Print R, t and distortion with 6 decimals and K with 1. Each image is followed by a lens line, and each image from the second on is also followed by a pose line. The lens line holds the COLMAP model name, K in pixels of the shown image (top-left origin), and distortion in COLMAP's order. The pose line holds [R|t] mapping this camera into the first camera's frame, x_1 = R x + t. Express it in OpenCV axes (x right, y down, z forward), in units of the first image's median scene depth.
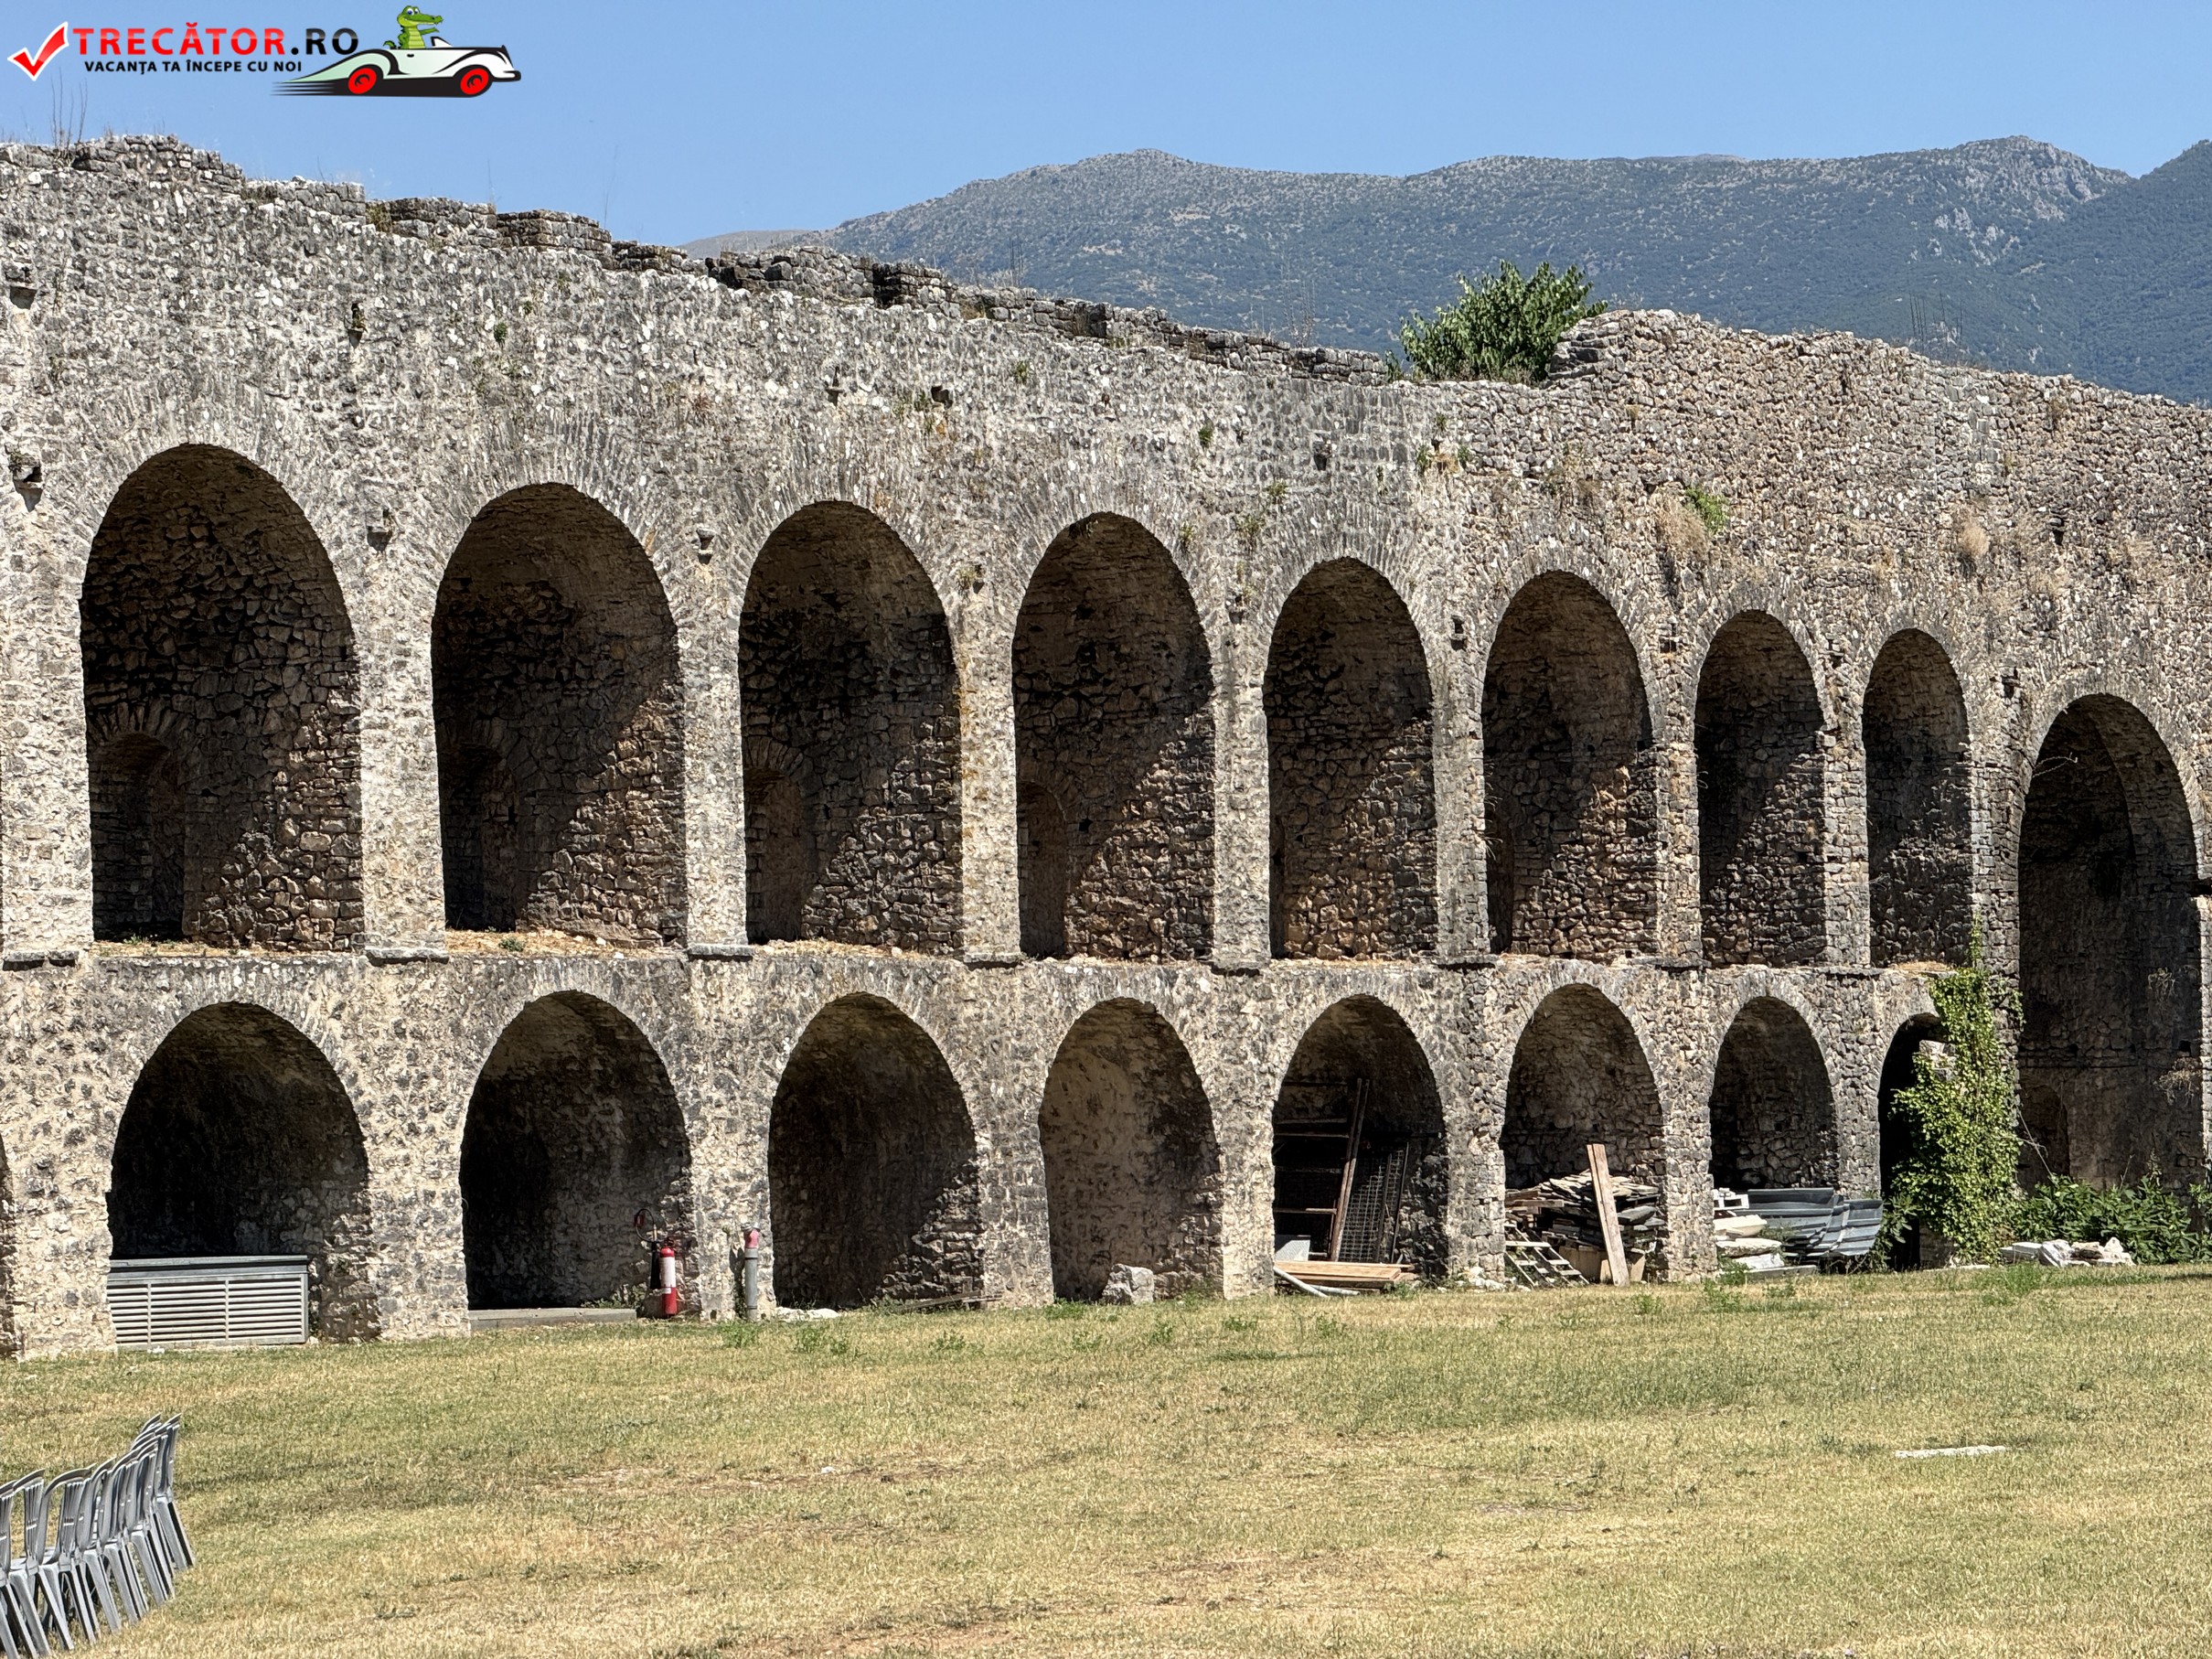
lens RADIAL K [[7817.8, 0, 1106.0], [0, 7817.8, 829.5], [0, 0, 1]] dist [0.336894, 0.989521]
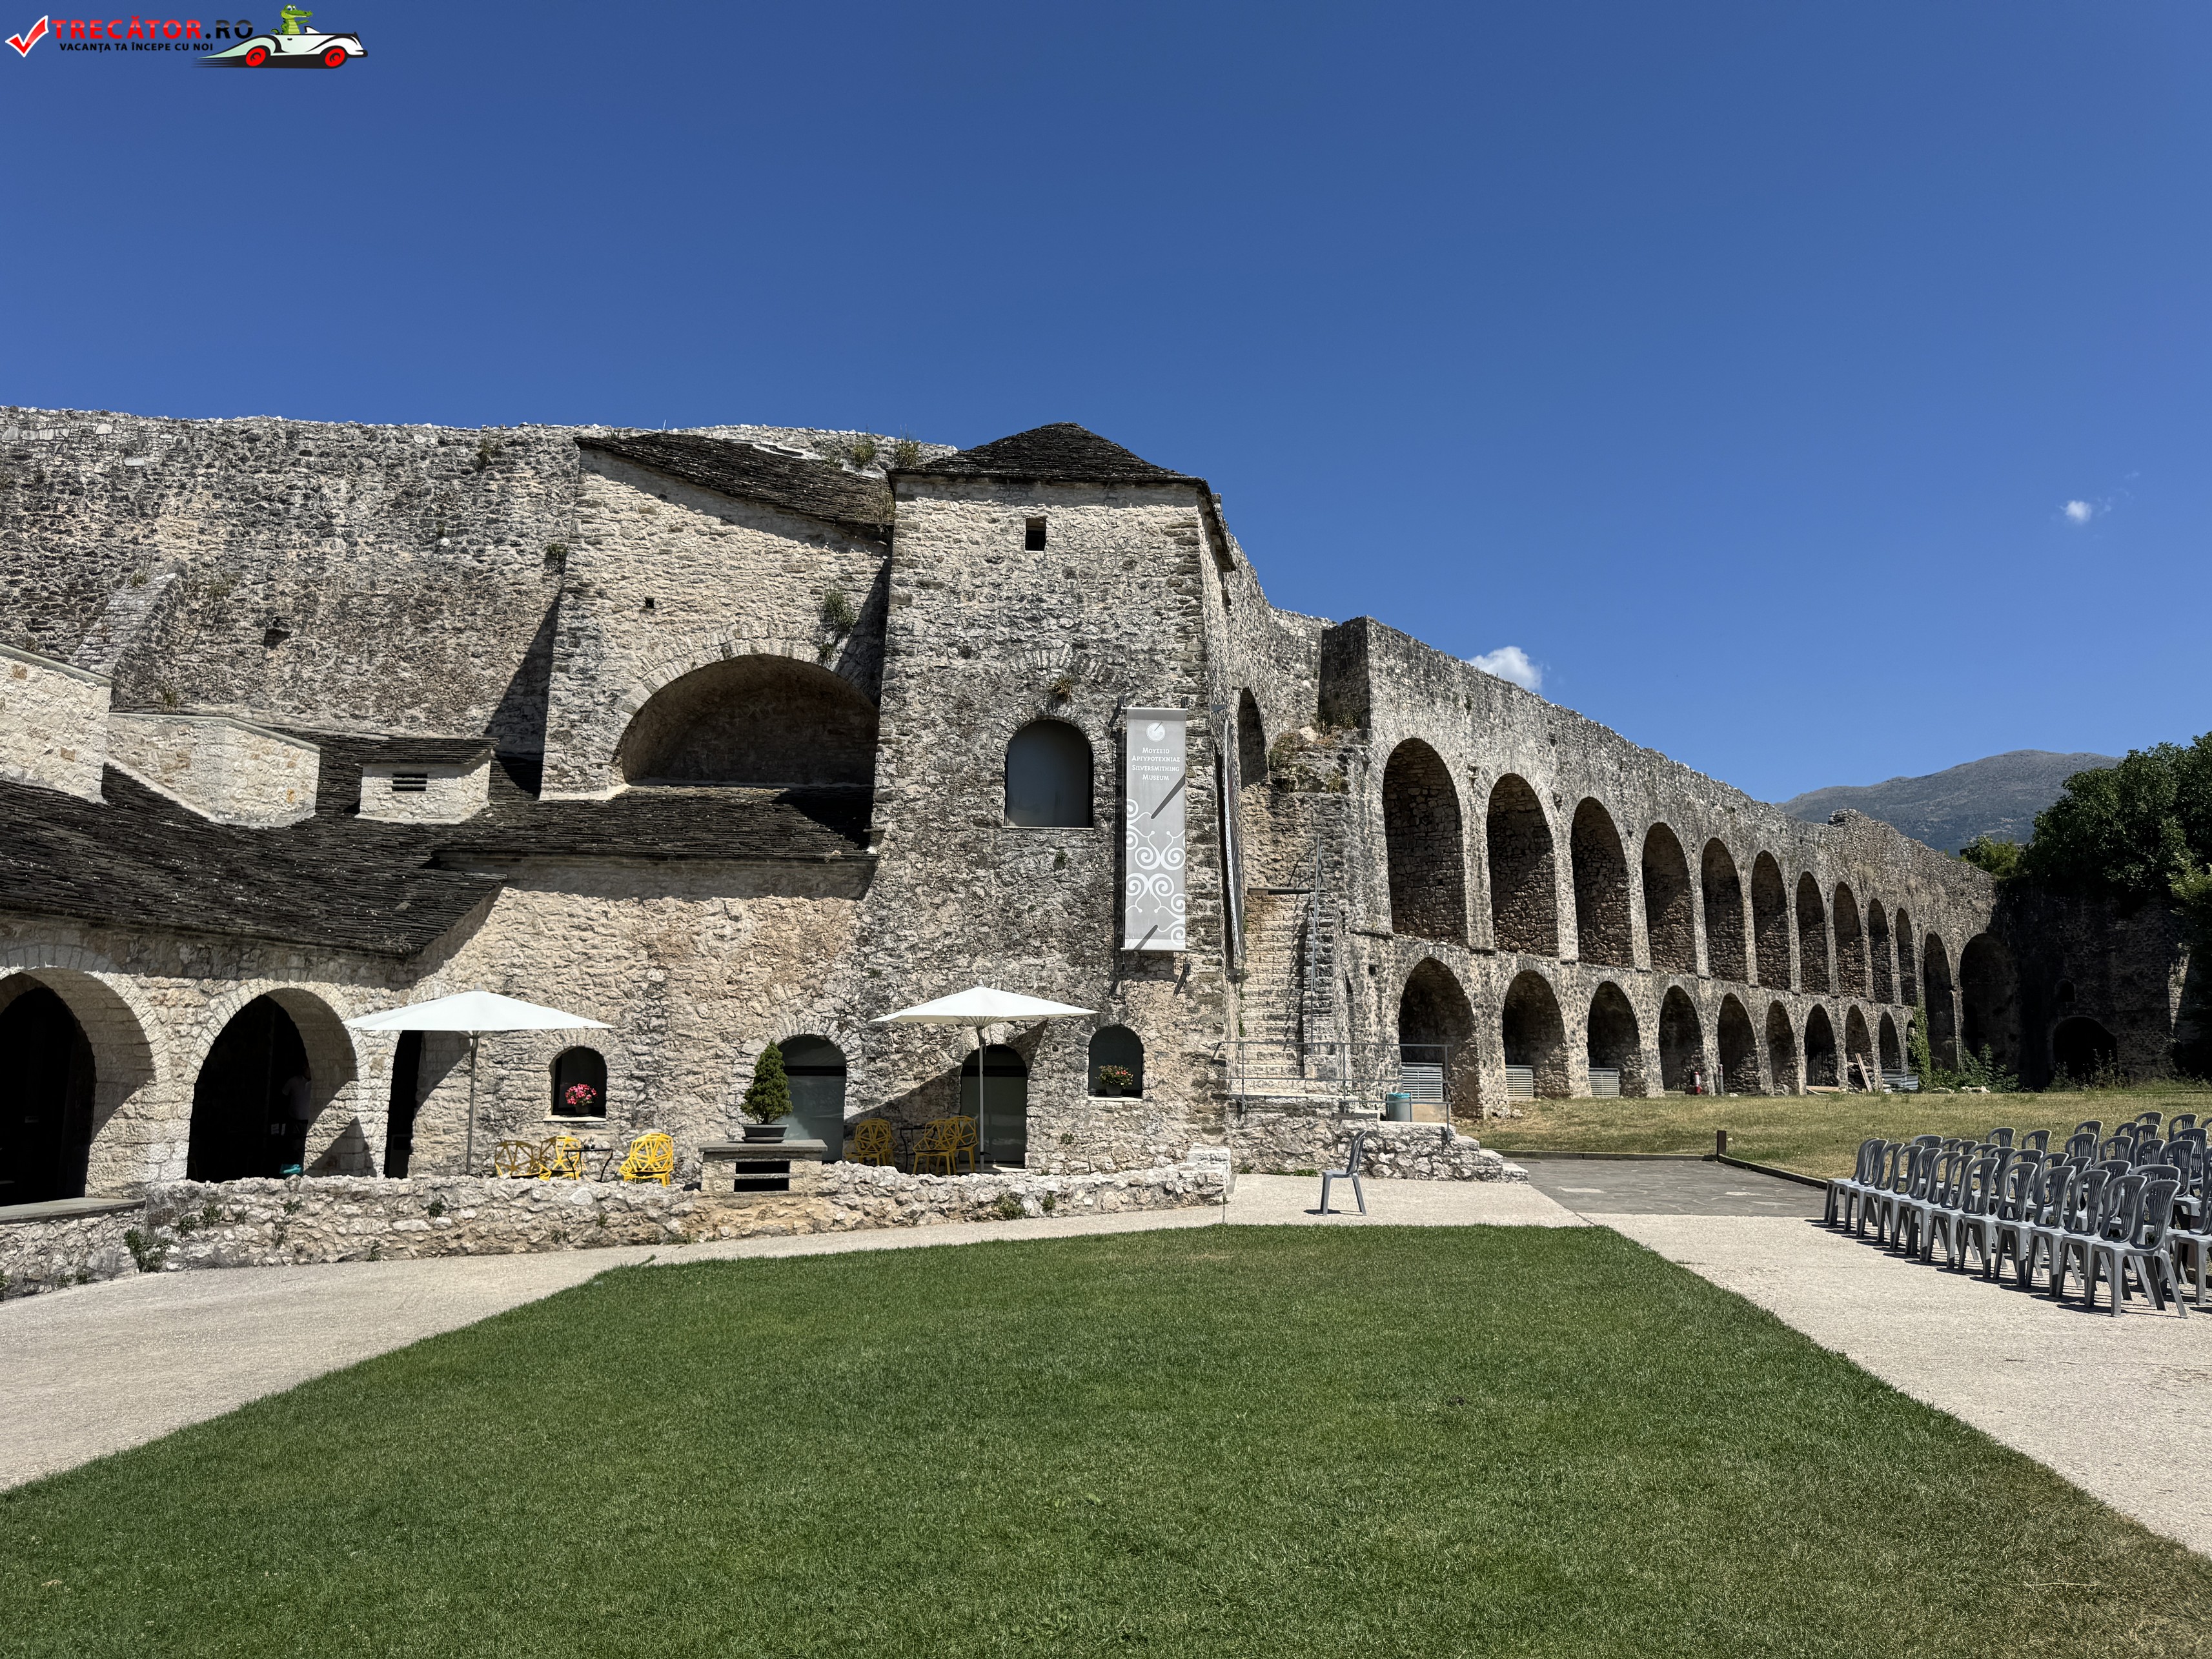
lens RADIAL K [[1546.2, 0, 1128.2], [0, 1546.2, 838.1], [0, 0, 1]] dist [0.113857, -0.193190]
pose [[0.994585, 0.007239, -0.103676, -0.236530], [-0.018863, 0.993576, -0.111582, 0.039022], [0.102202, 0.112934, 0.988332, 0.391563]]
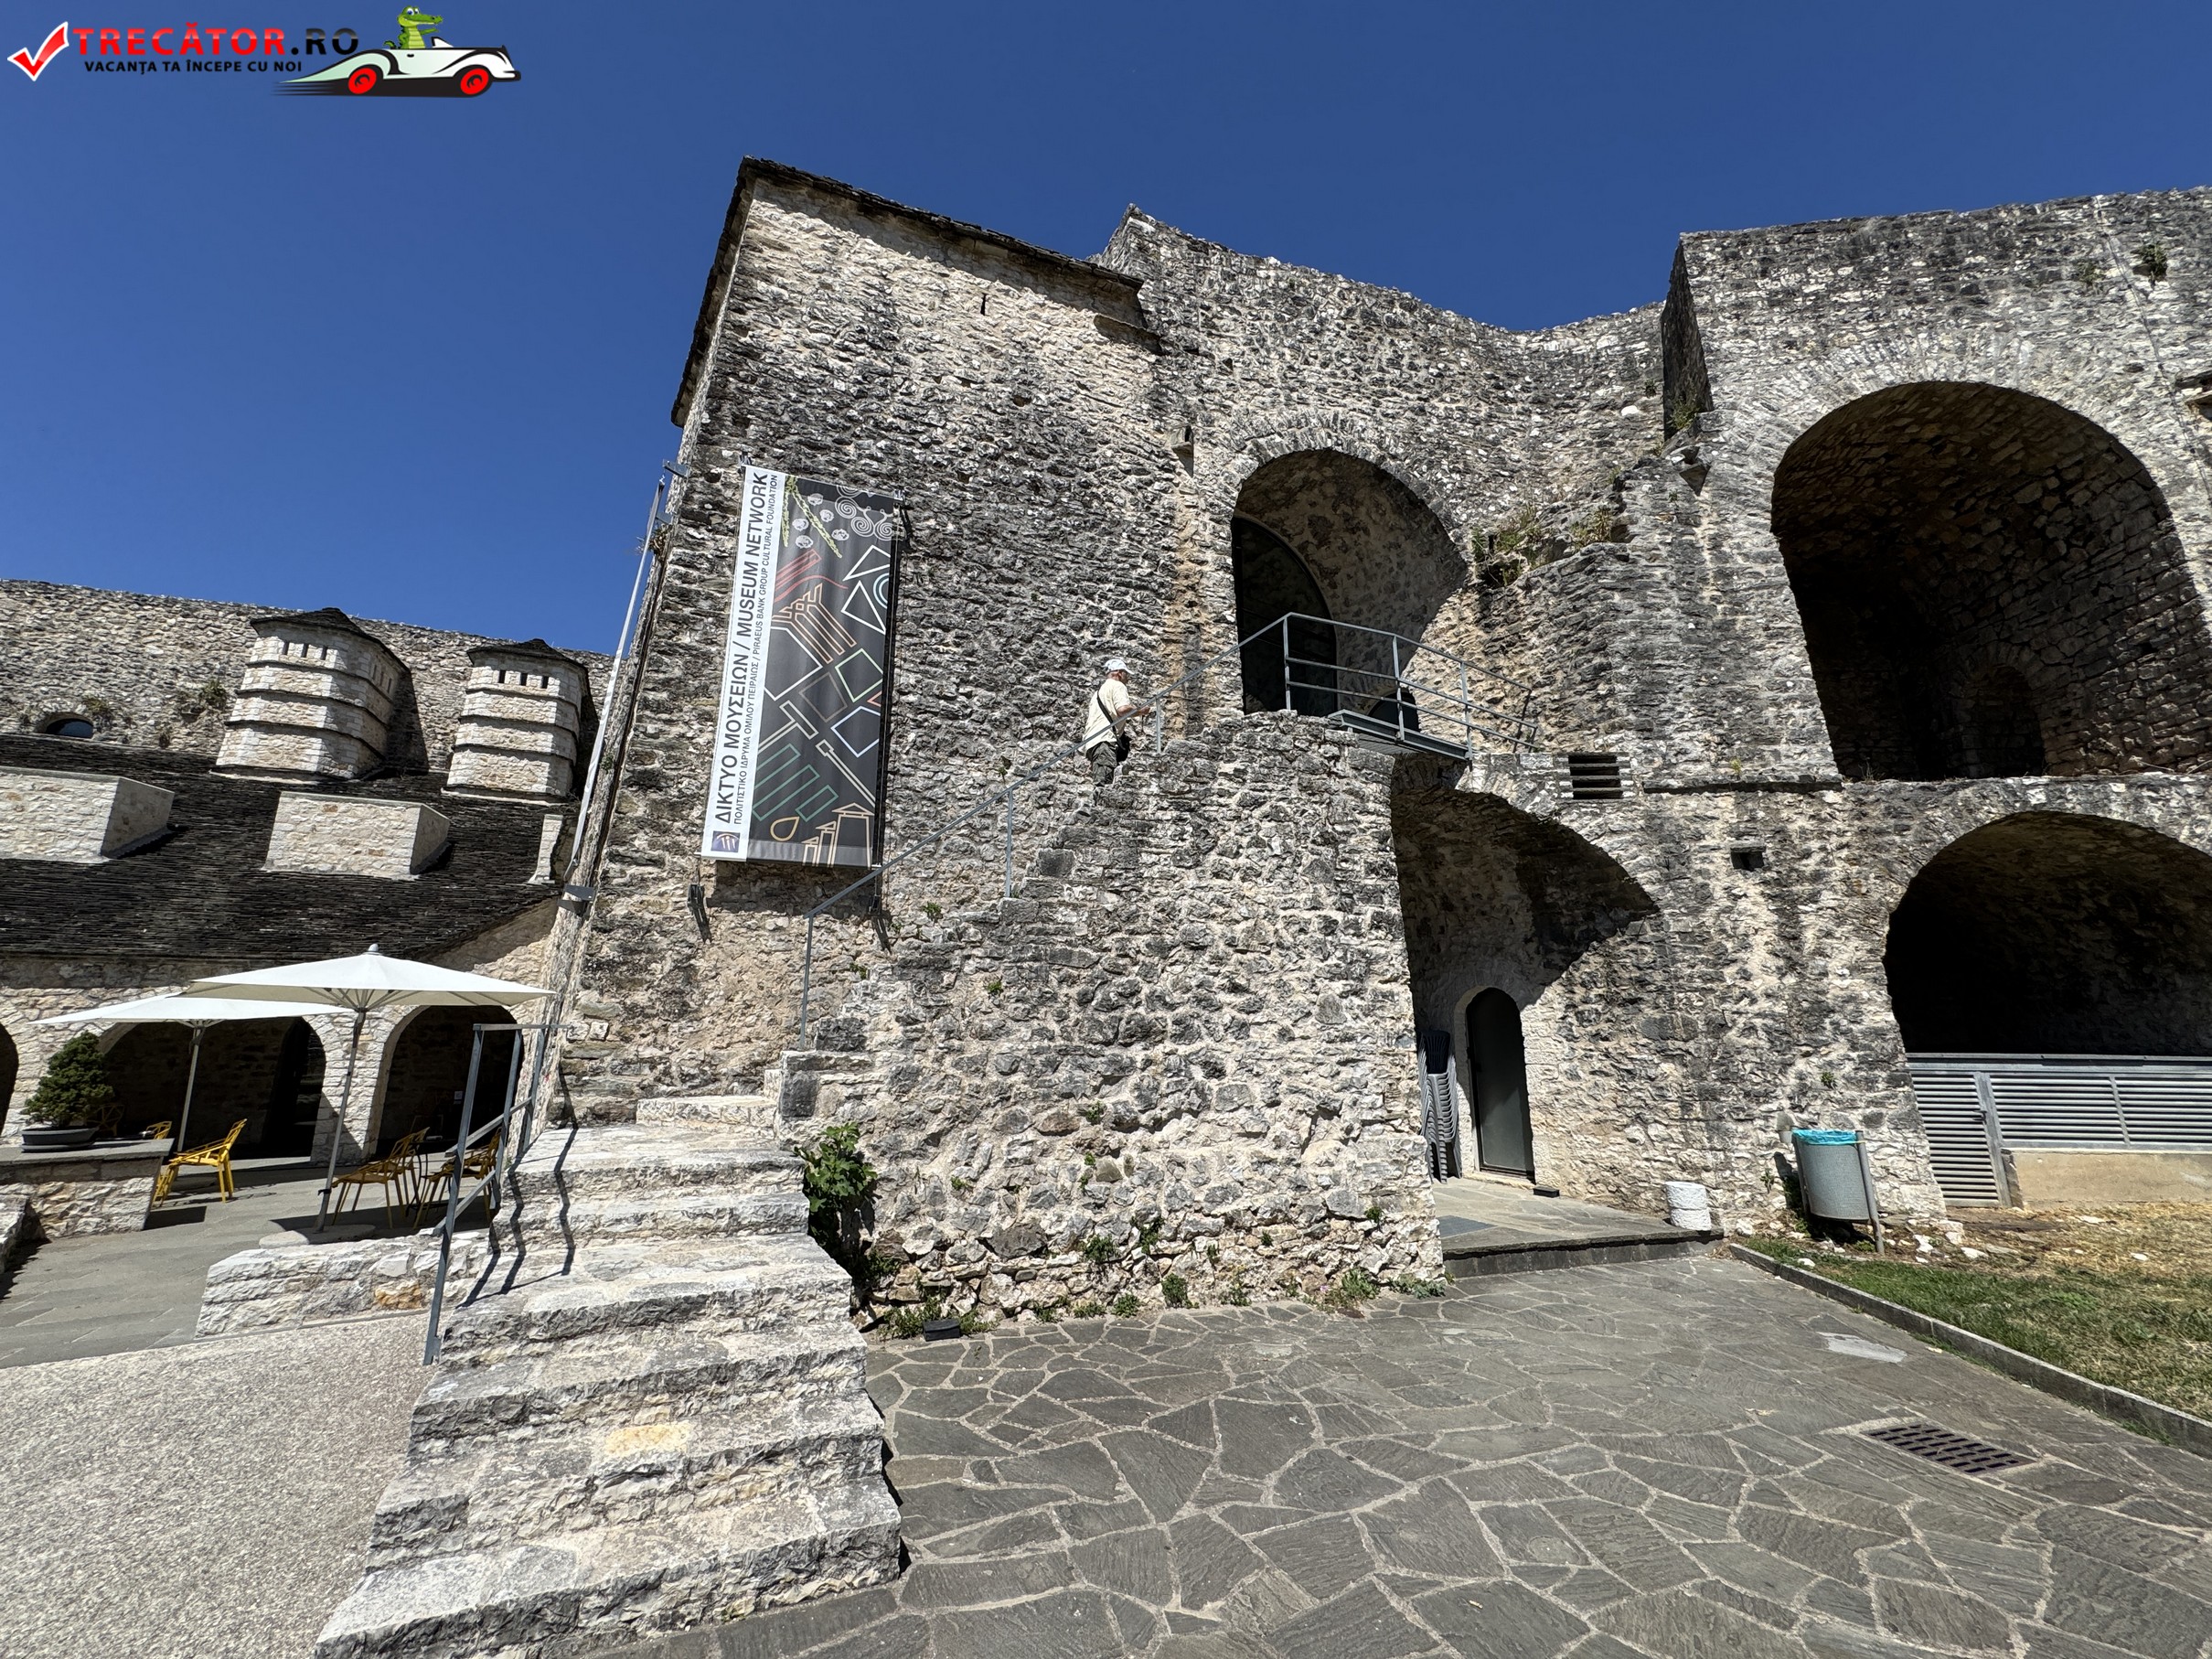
lens RADIAL K [[882.5, 0, 1102.7], [0, 882.5, 824.4], [0, 0, 1]] dist [-0.001874, 0.000302]
pose [[0.419555, -0.189766, -0.887673, -0.137568], [0.018323, 0.979475, -0.200731, 0.043714], [0.907545, 0.067953, 0.414421, 0.728127]]
